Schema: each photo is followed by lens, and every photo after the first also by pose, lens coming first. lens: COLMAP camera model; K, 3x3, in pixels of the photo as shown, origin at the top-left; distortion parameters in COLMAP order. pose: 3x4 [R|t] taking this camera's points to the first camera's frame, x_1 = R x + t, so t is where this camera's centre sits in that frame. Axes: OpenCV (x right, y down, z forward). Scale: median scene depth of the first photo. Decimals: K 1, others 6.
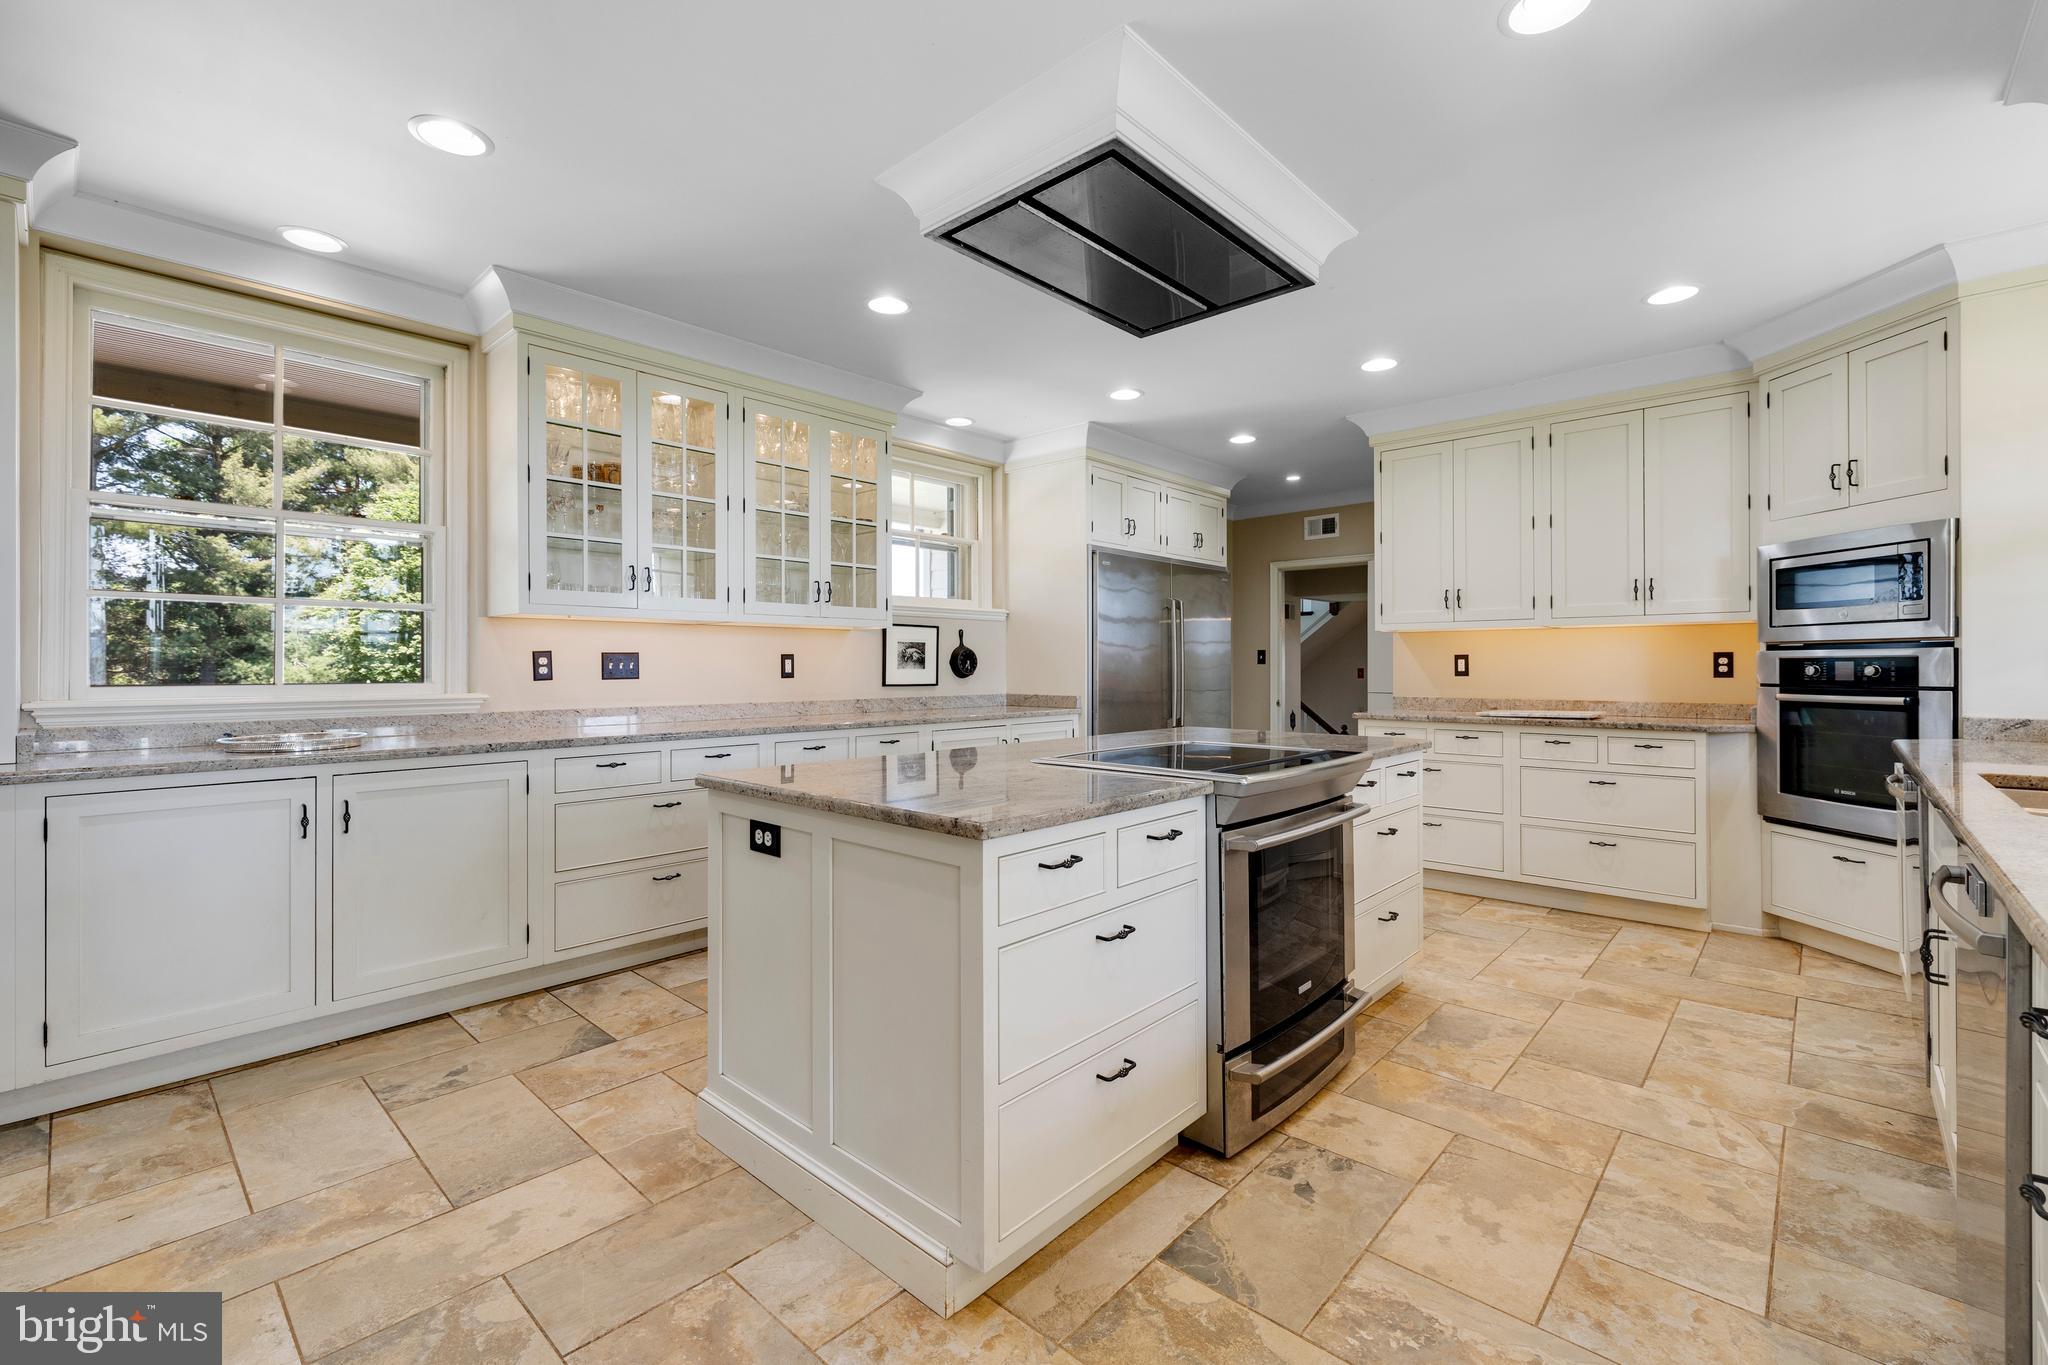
lens RADIAL K [[880.0, 0, 1013.7], [0, 880.0, 662.7], [0, 0, 1]] dist [0.002374, 0.000120]
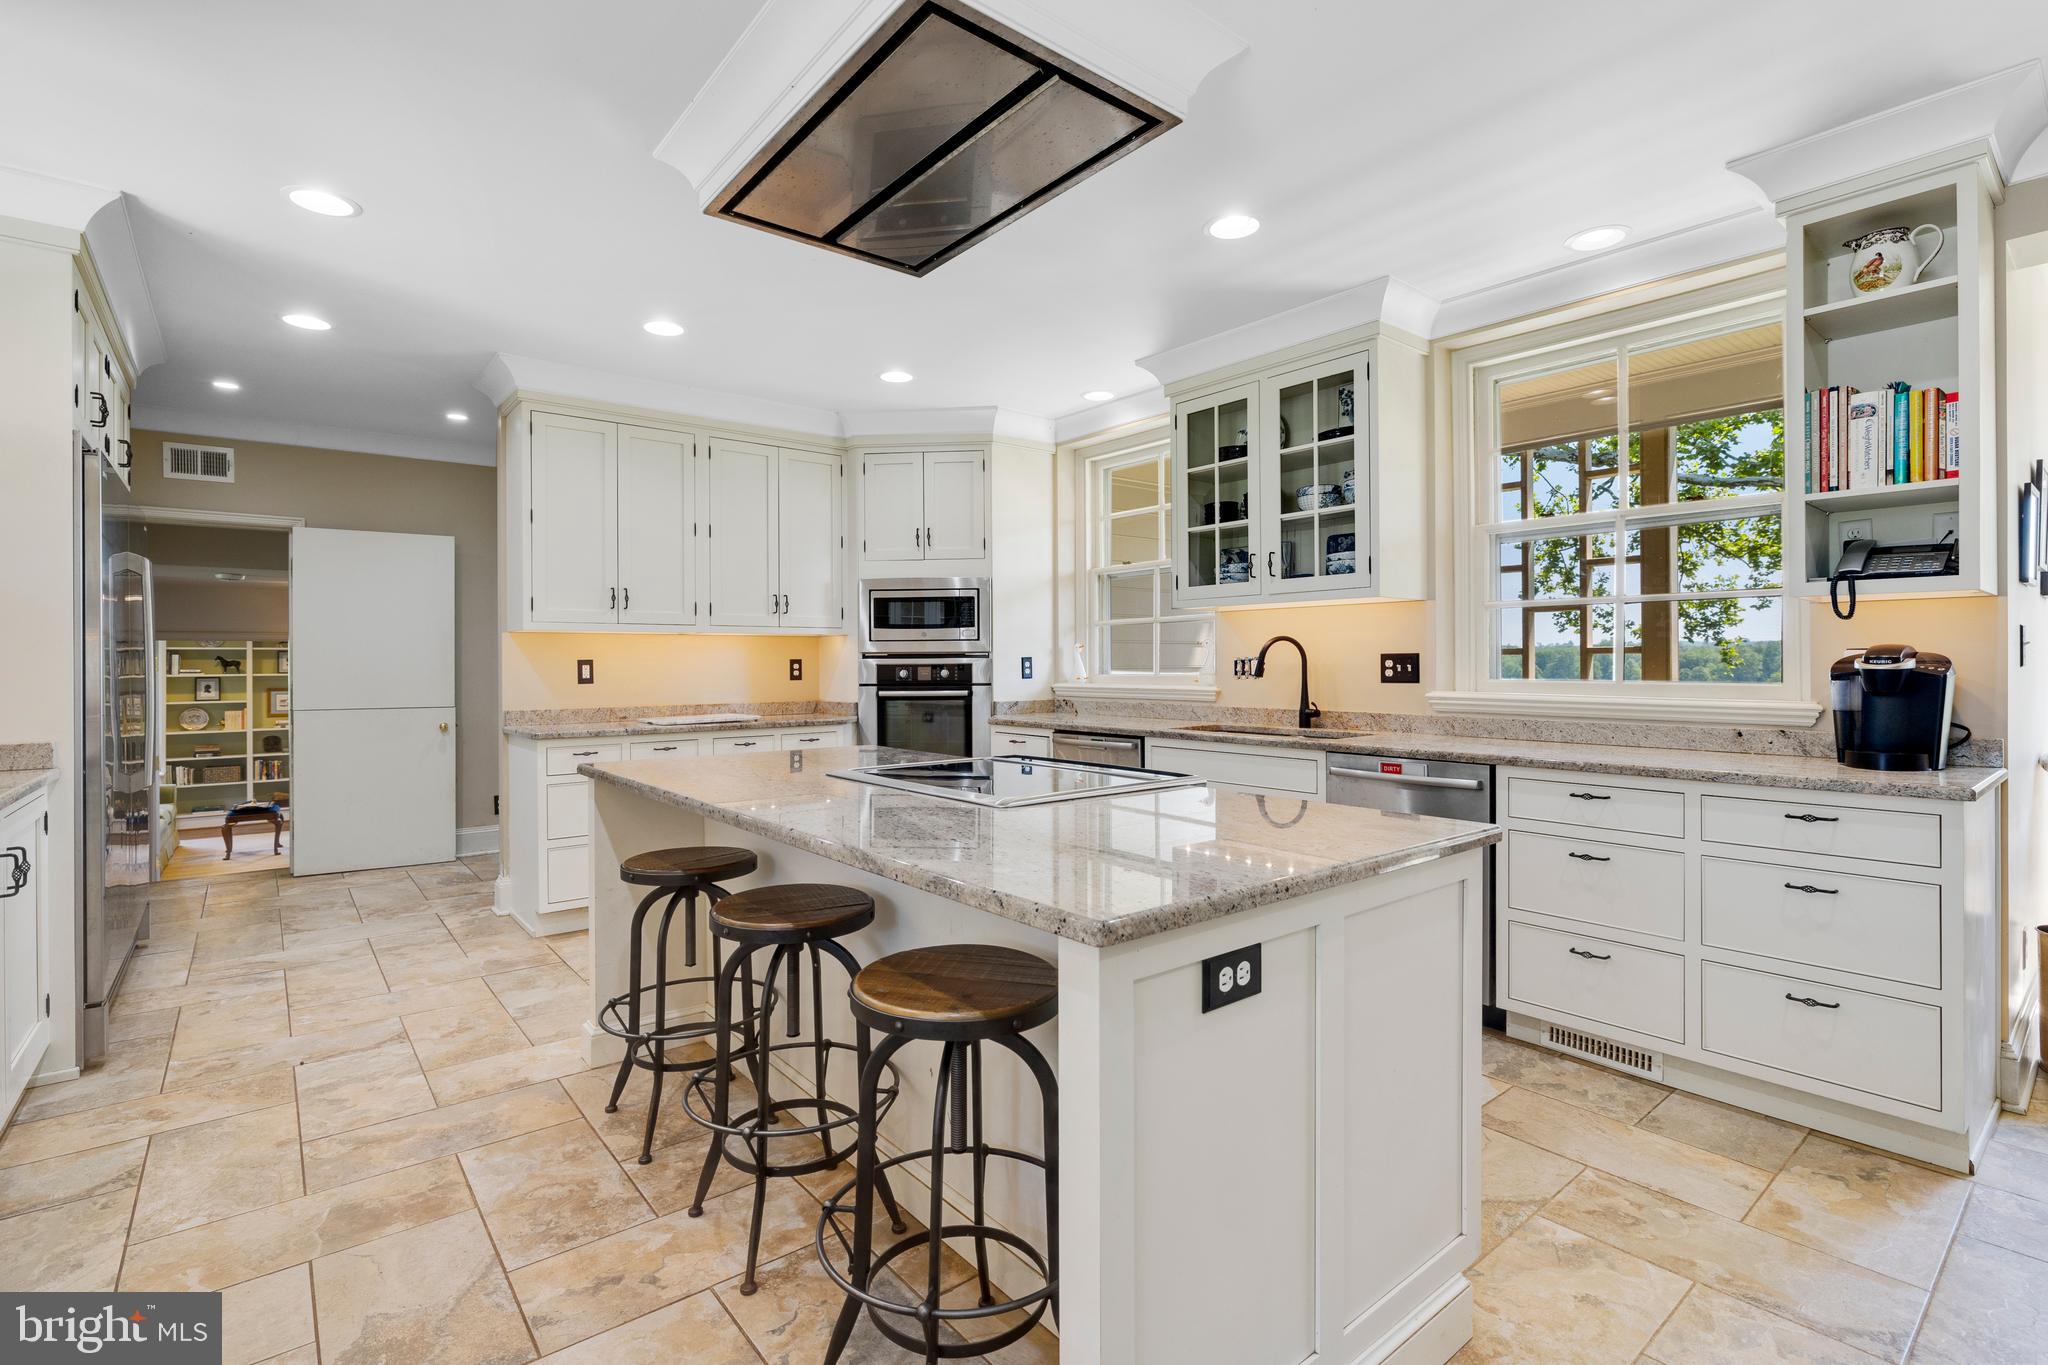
lens RADIAL K [[944.0, 0, 1018.3], [0, 944.0, 664.5], [0, 0, 1]] dist [-0.007746, 0.000994]
pose [[0.143811, -0.000930, 0.989605, -0.555067], [0.001349, 0.999999, 0.000744, -0.006443], [-0.989604, 0.001228, 0.143812, 0.628039]]
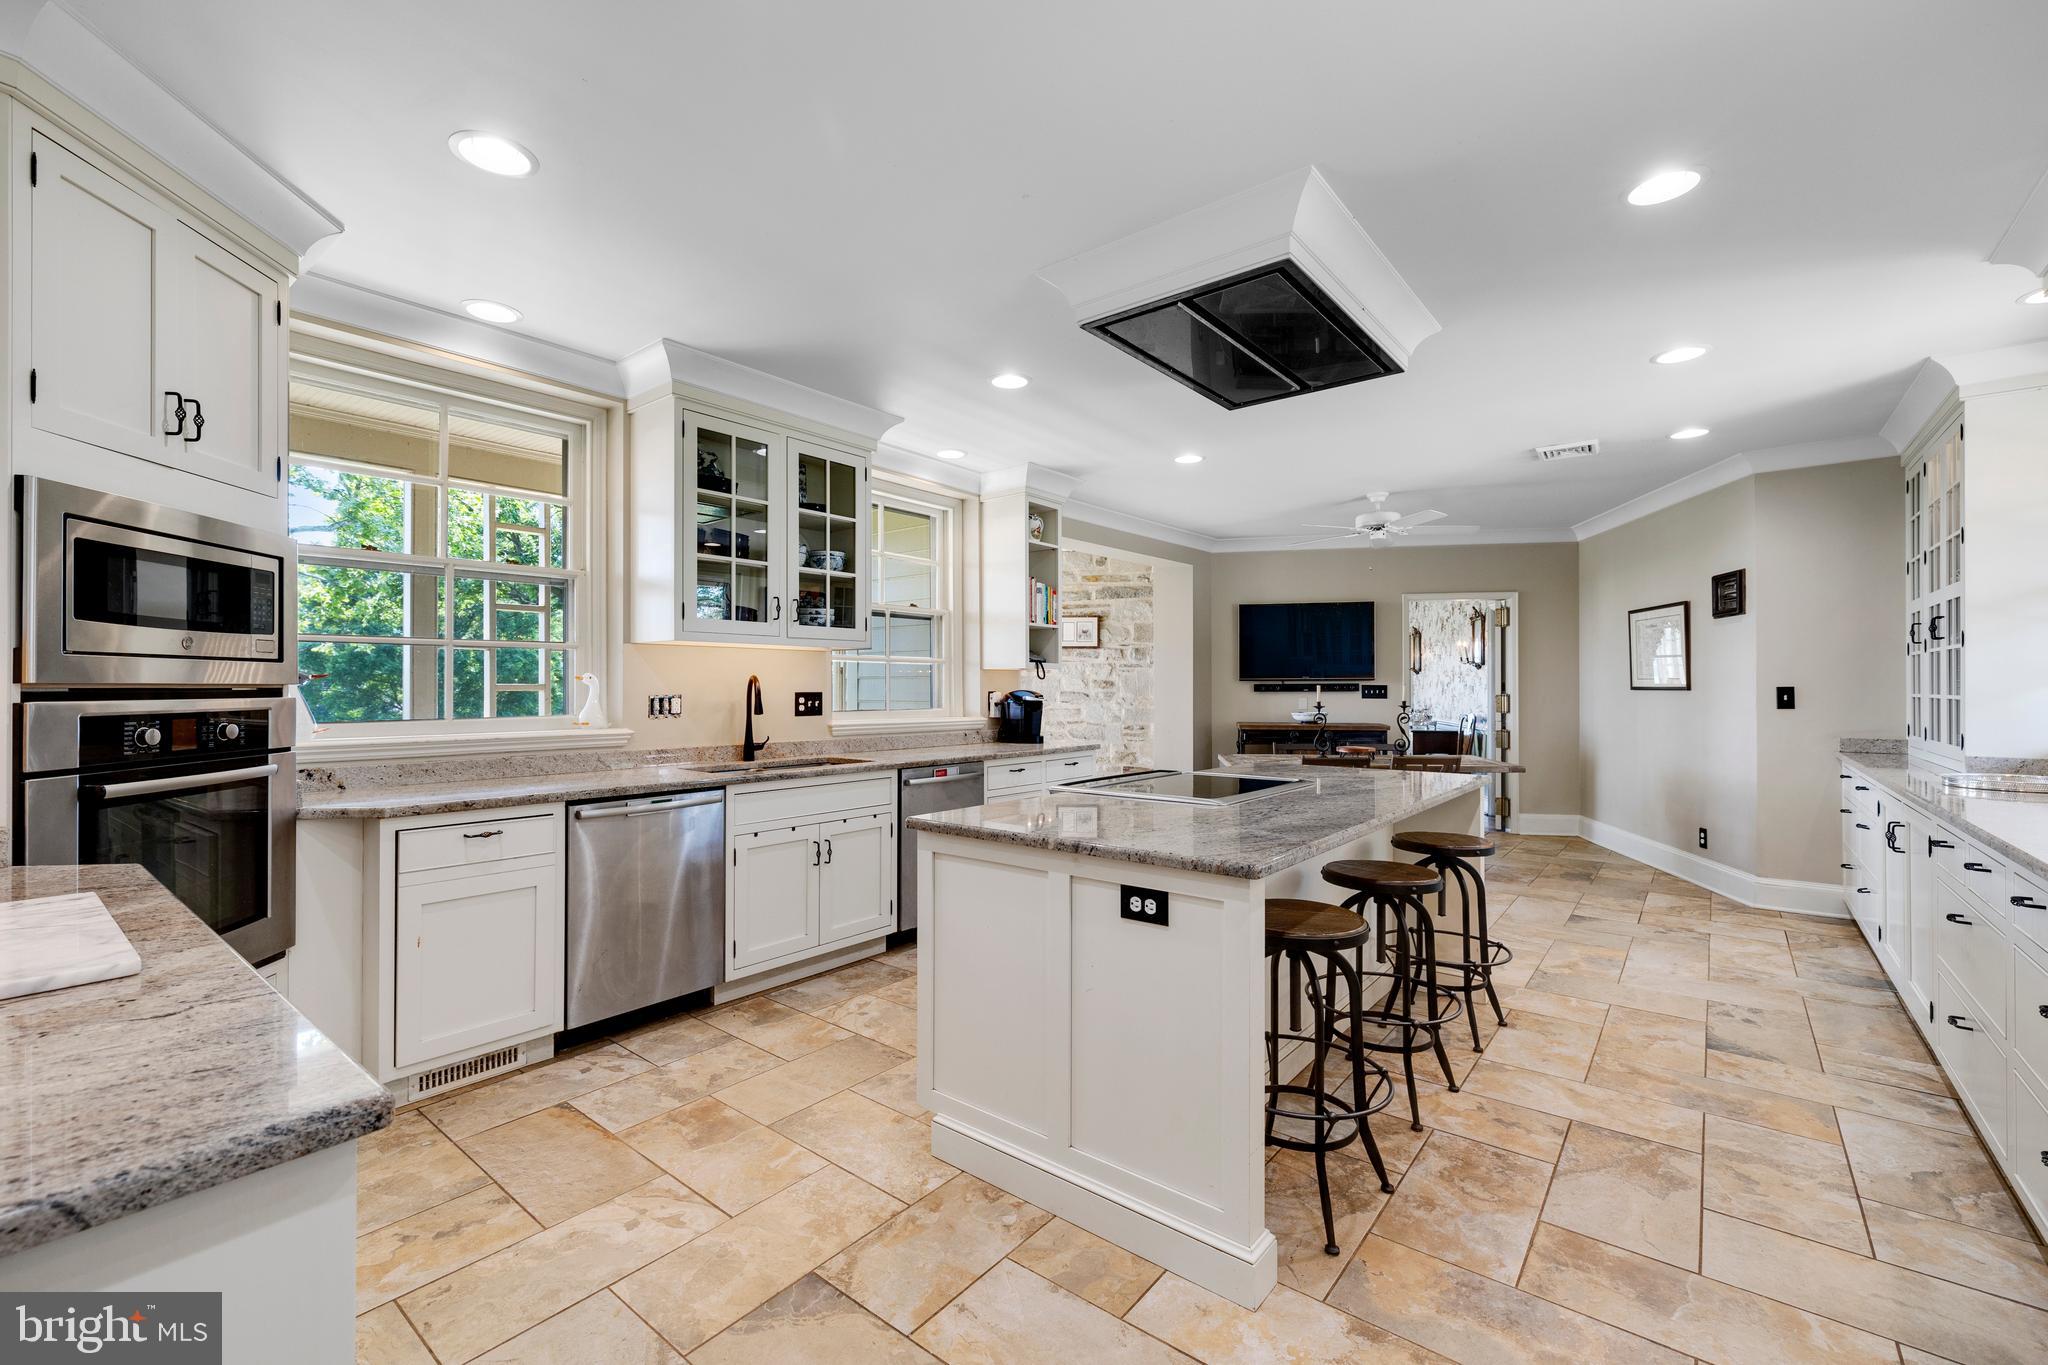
lens RADIAL K [[865.2, 0, 1015.9], [0, 865.2, 682.7], [0, 0, 1]] dist [0.000409, 0.000229]
pose [[-0.997872, 0.000206, -0.065207, 0.400168], [0.000742, 0.999966, -0.008200, -0.021323], [0.065203, -0.008231, -0.997838, 1.643236]]
